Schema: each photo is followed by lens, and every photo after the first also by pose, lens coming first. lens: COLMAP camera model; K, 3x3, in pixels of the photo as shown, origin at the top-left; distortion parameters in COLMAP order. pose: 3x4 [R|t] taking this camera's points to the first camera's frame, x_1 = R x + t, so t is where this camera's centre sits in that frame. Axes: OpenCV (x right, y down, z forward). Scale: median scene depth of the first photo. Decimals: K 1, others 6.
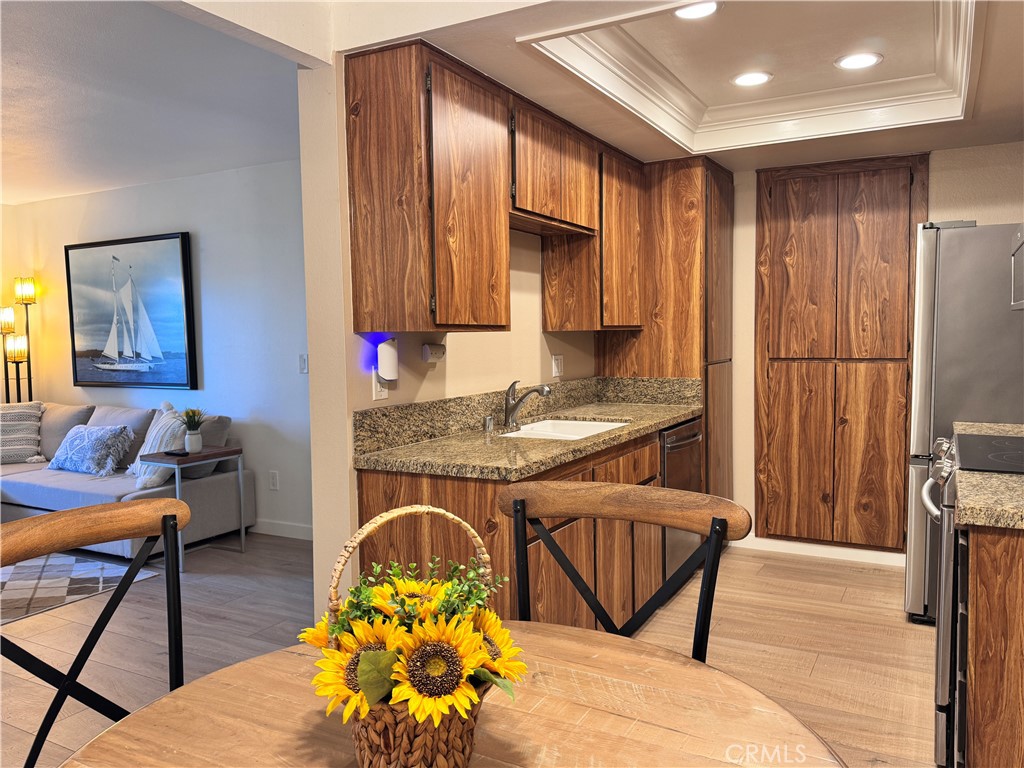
lens RADIAL K [[757.3, 0, 514.8], [0, 757.3, 387.3], [0, 0, 1]] dist [0.025629, -0.038370]
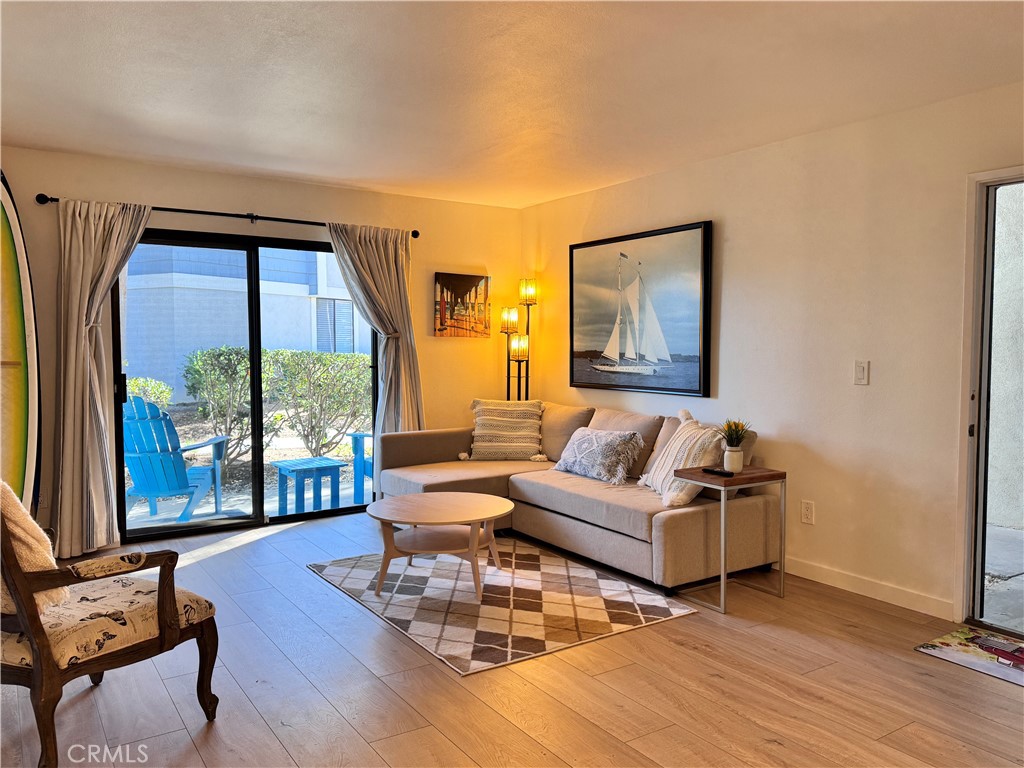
lens RADIAL K [[757.3, 0, 519.4], [0, 757.3, 379.8], [0, 0, 1]] dist [0.025629, -0.038370]
pose [[0.884238, 0.039099, -0.465398, -0.194071], [-0.048091, 0.998815, -0.007458, 0.000009], [0.464555, 0.028976, 0.885070, 0.103334]]
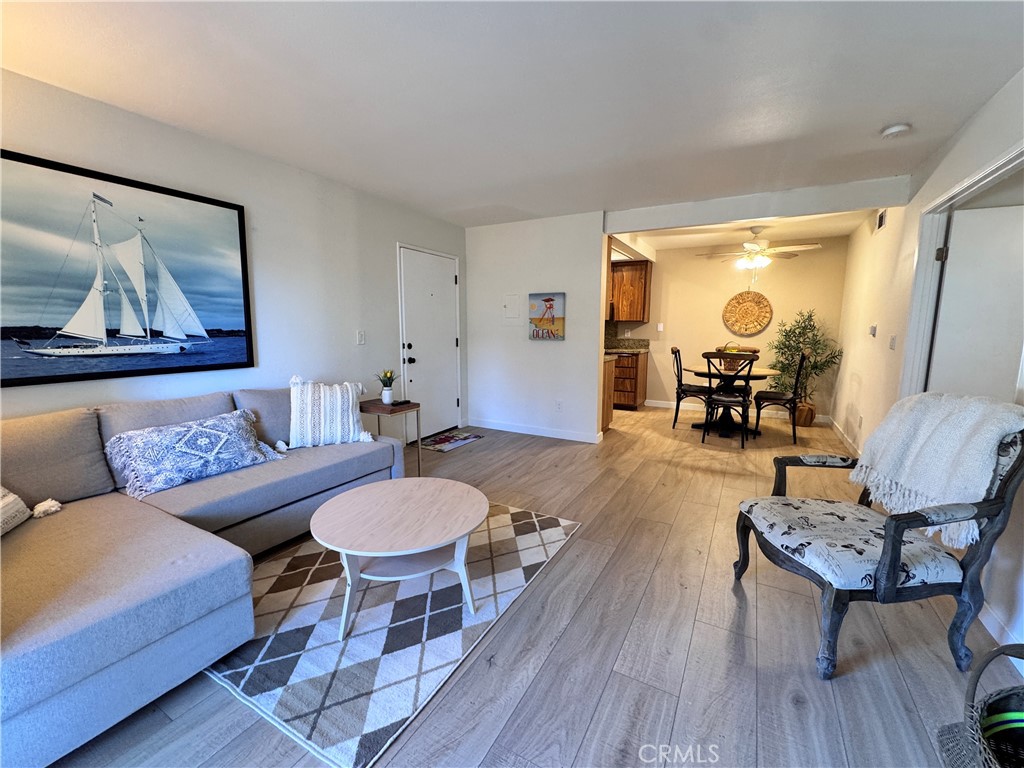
lens RADIAL K [[445.8, 0, 489.6], [0, 445.8, 388.9], [0, 0, 1]] dist [-0.003106, 0.000130]
pose [[0.039449, -0.124950, 0.991378, -0.964431], [0.064003, 0.990429, 0.122284, -0.019535], [-0.997170, 0.058627, 0.047069, 0.634154]]
